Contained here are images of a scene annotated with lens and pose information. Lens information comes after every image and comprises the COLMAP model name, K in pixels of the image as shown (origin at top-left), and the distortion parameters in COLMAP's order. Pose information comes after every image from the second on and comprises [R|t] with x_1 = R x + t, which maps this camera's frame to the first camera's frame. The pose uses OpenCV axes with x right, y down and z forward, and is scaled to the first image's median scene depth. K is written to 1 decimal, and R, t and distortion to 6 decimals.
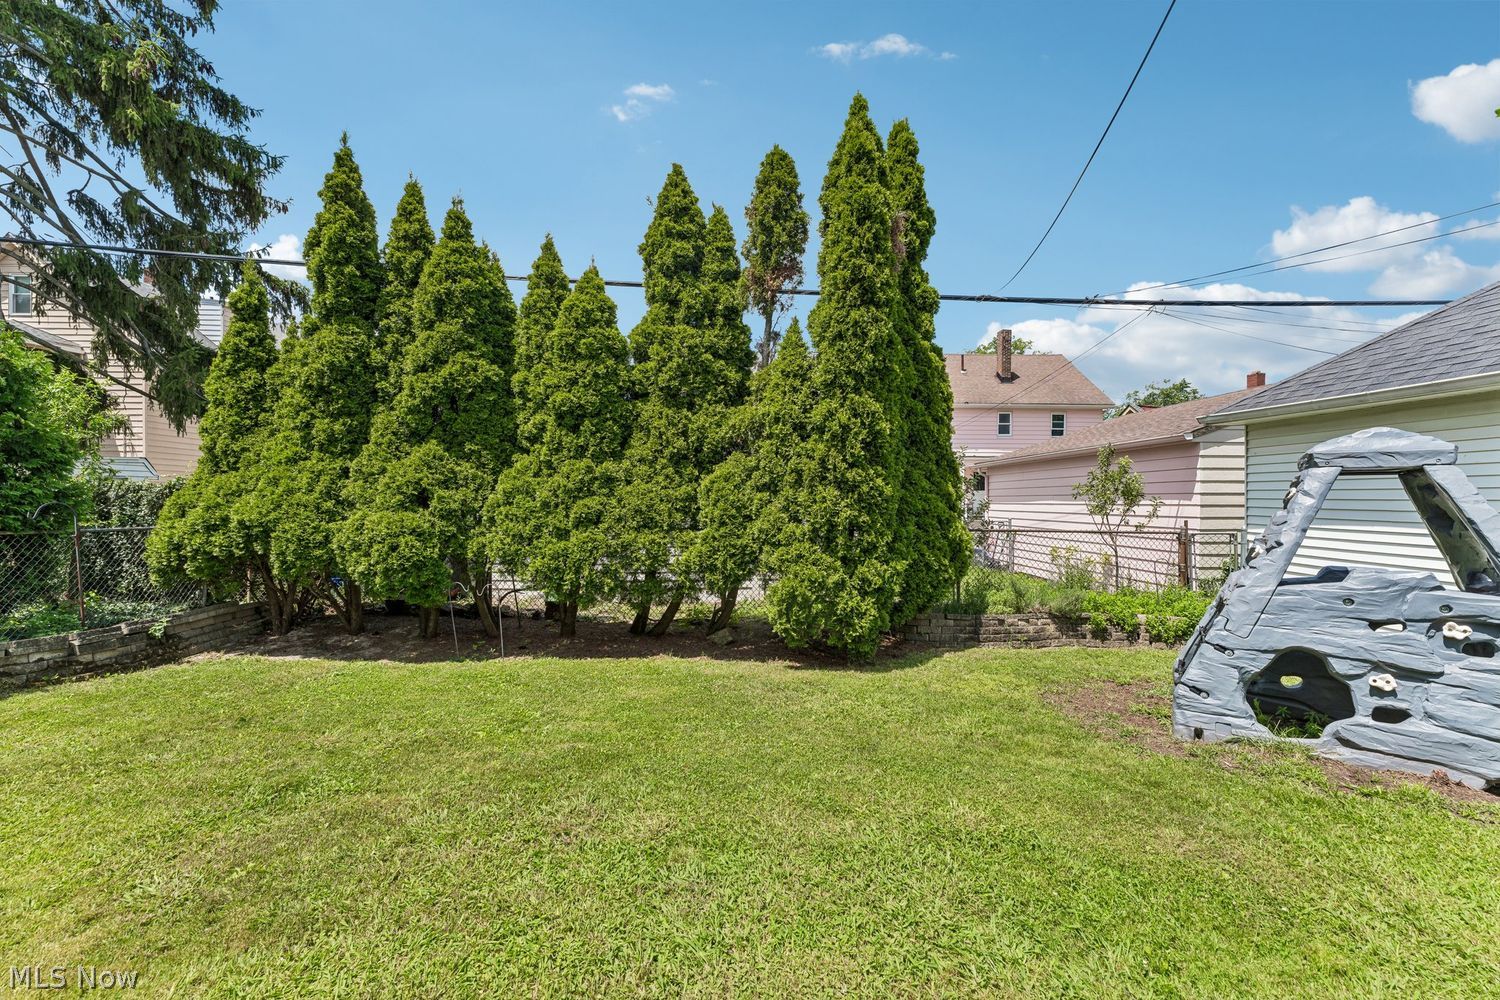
lens RADIAL K [[622.9, 0, 749.8], [0, 622.9, 505.1], [0, 0, 1]] dist [-0.001006, -0.000706]
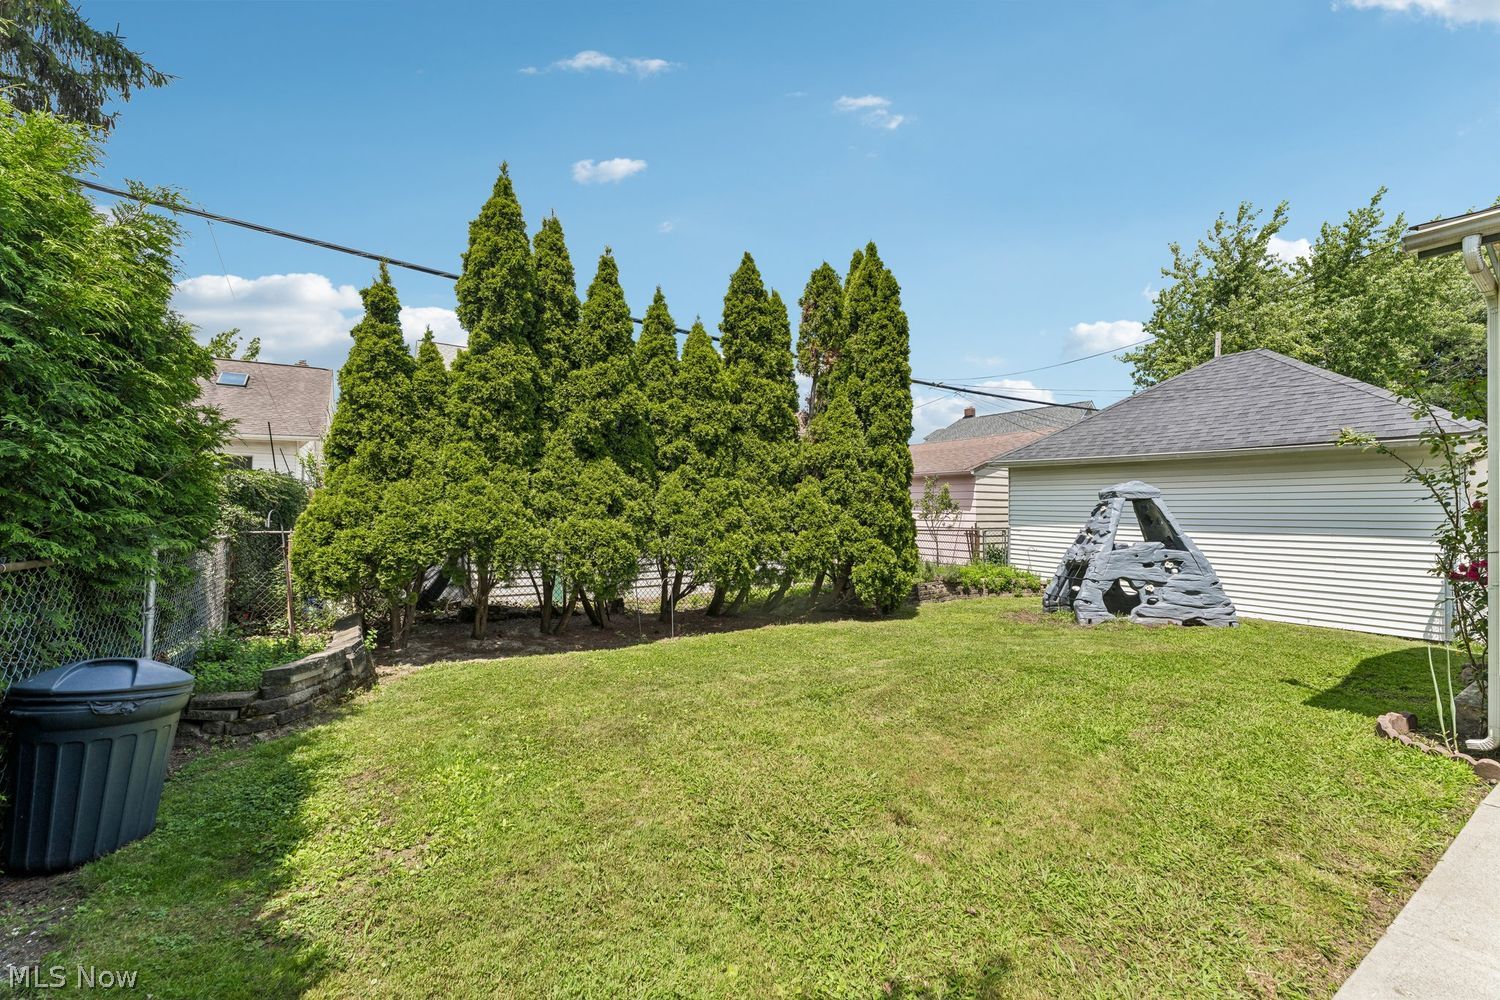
lens RADIAL K [[622.9, 0, 770.7], [0, 622.9, 505.9], [0, 0, 1]] dist [-0.001006, -0.000706]
pose [[0.842597, 0.007543, 0.538491, -0.864028], [-0.002357, 0.999944, -0.010319, -0.002910], [-0.538539, 0.007426, 0.842568, -0.137089]]
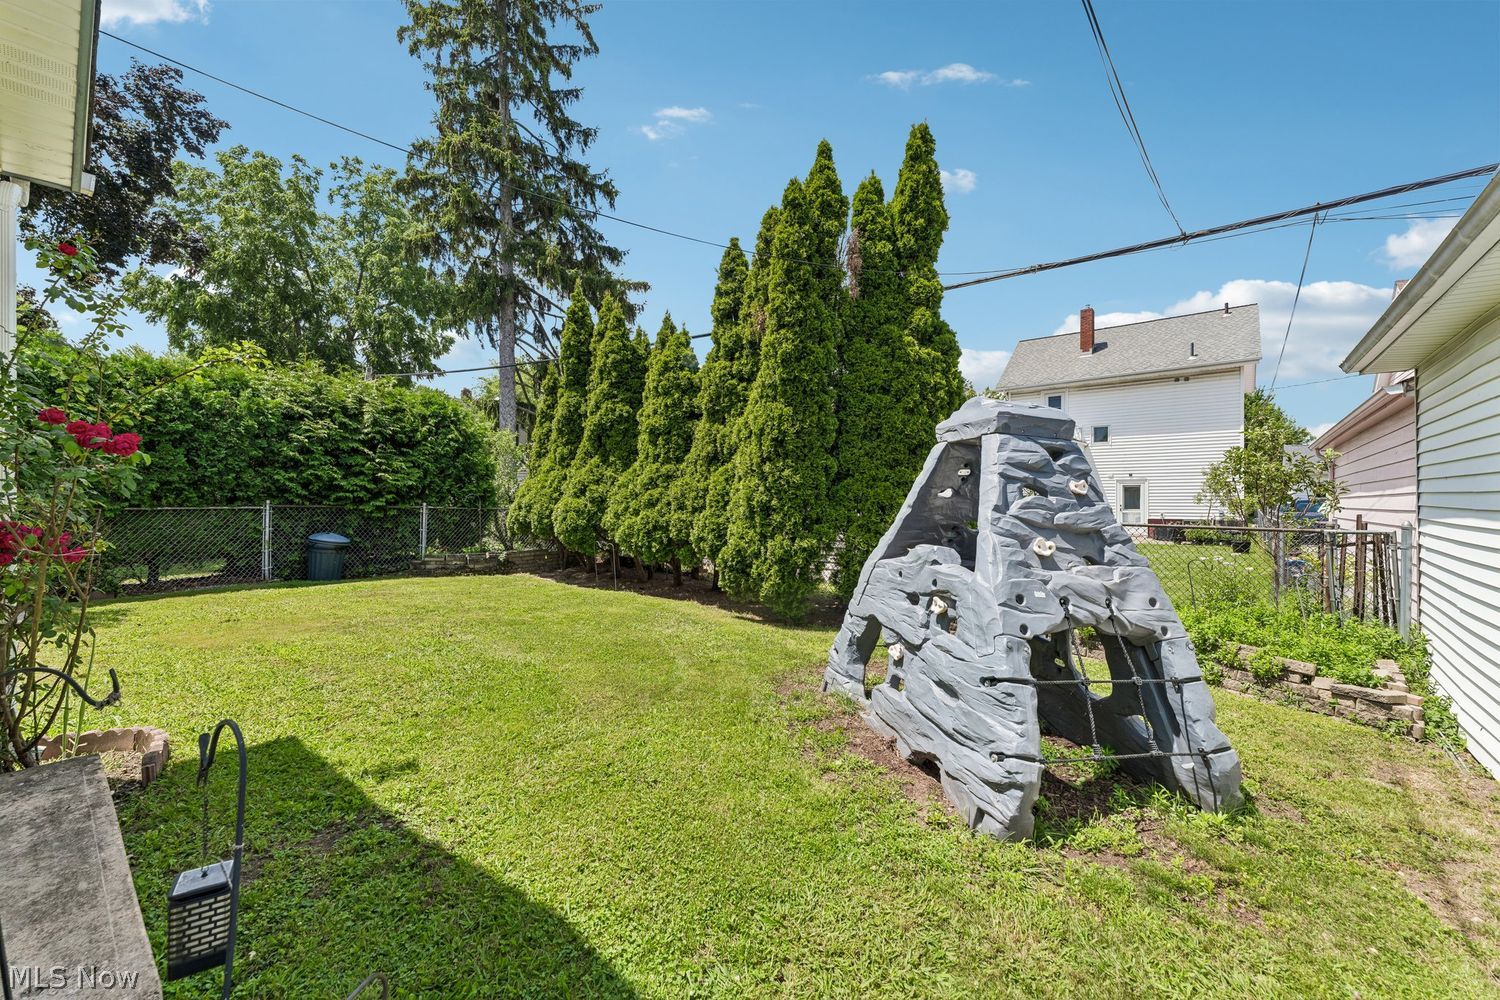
lens RADIAL K [[622.9, 0, 729.3], [0, 622.9, 499.7], [0, 0, 1]] dist [-0.001006, -0.000706]
pose [[0.729840, -0.001612, -0.683616, 0.870171], [-0.006635, 0.999933, -0.009443, 0.025726], [0.683586, 0.011428, 0.729781, 0.032646]]
